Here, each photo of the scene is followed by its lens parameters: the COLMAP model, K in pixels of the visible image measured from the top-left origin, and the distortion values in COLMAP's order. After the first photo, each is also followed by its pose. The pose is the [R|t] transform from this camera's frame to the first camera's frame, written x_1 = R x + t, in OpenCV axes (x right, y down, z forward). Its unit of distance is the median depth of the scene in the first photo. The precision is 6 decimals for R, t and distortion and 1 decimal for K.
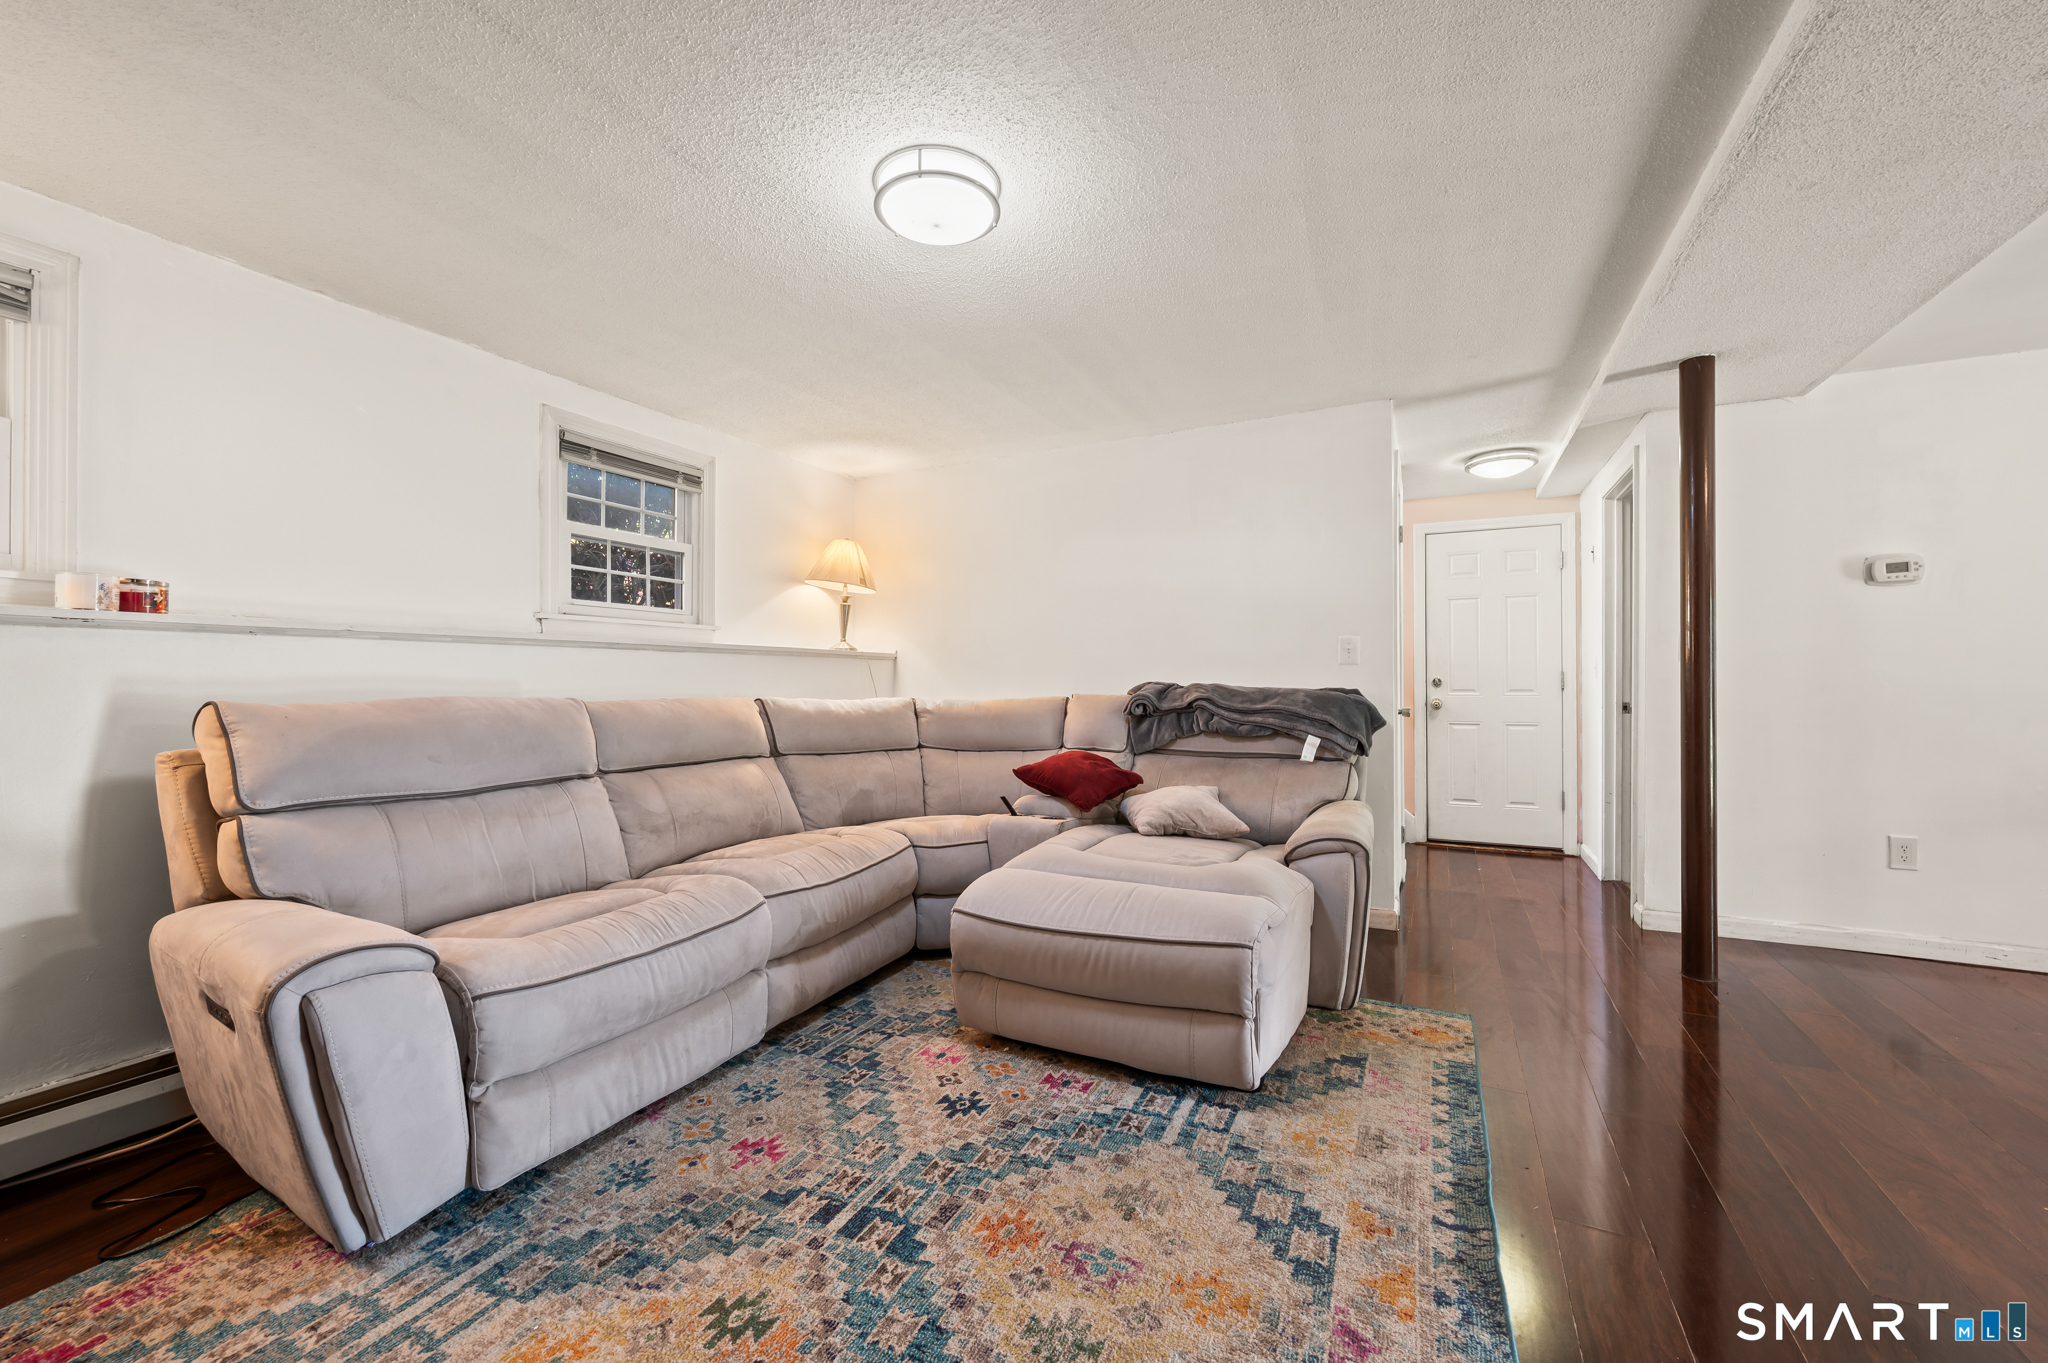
lens RADIAL K [[823.7, 0, 1027.5], [0, 823.7, 670.5], [0, 0, 1]] dist [0.002883, -0.000001]
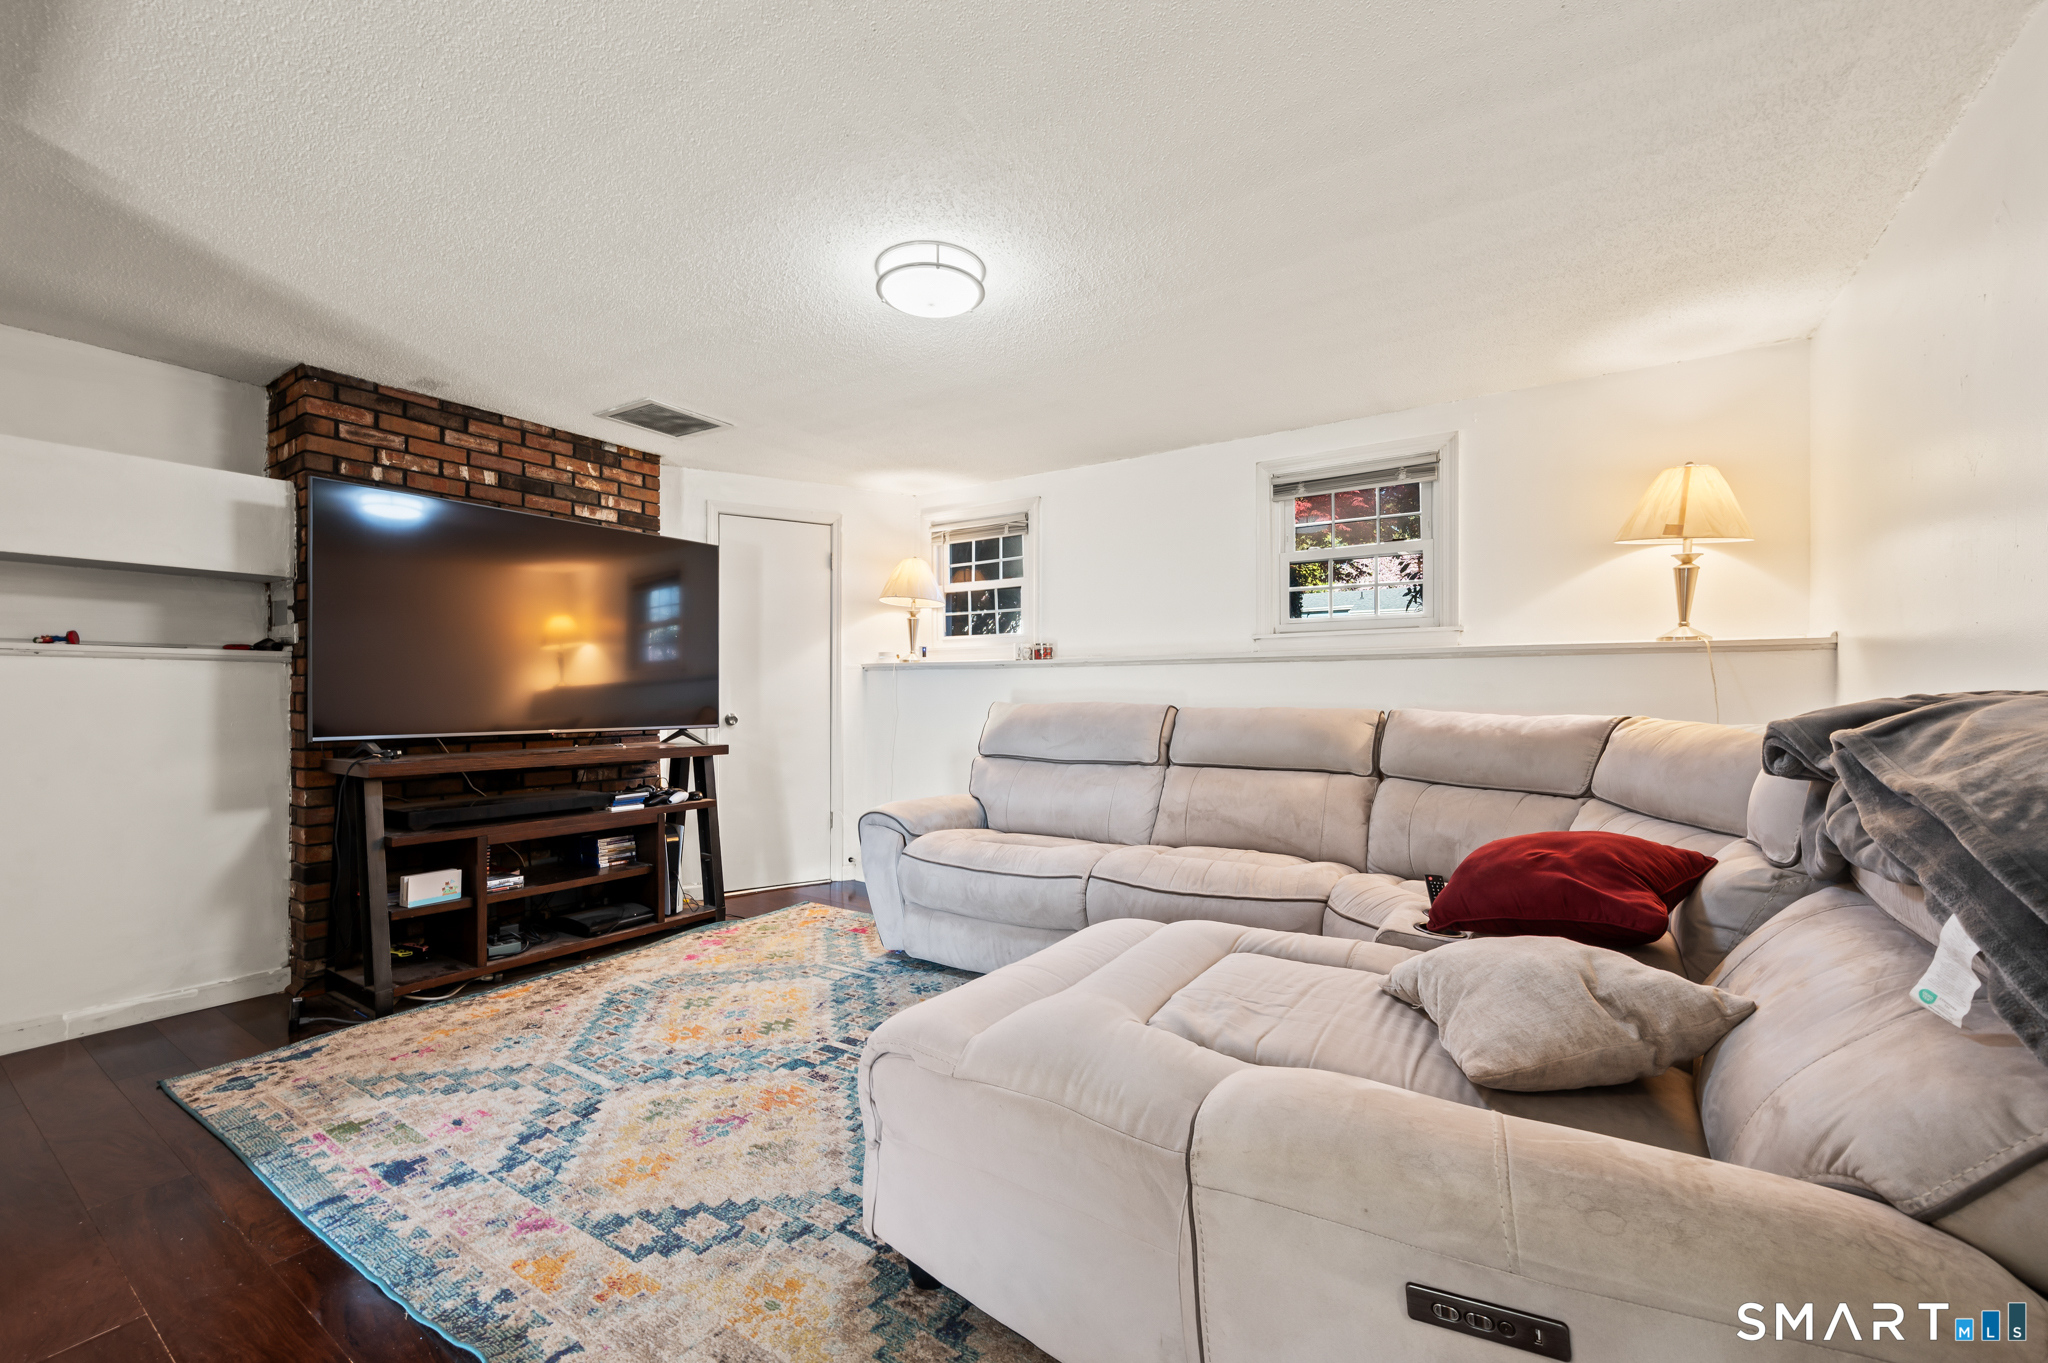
lens RADIAL K [[823.7, 0, 1027.5], [0, 823.7, 670.5], [0, 0, 1]] dist [0.002883, -0.000001]
pose [[-0.125844, -0.024195, -0.991755, 1.241374], [0.018790, 0.999465, -0.026768, 0.018336], [0.991872, -0.022003, -0.125322, 1.525091]]
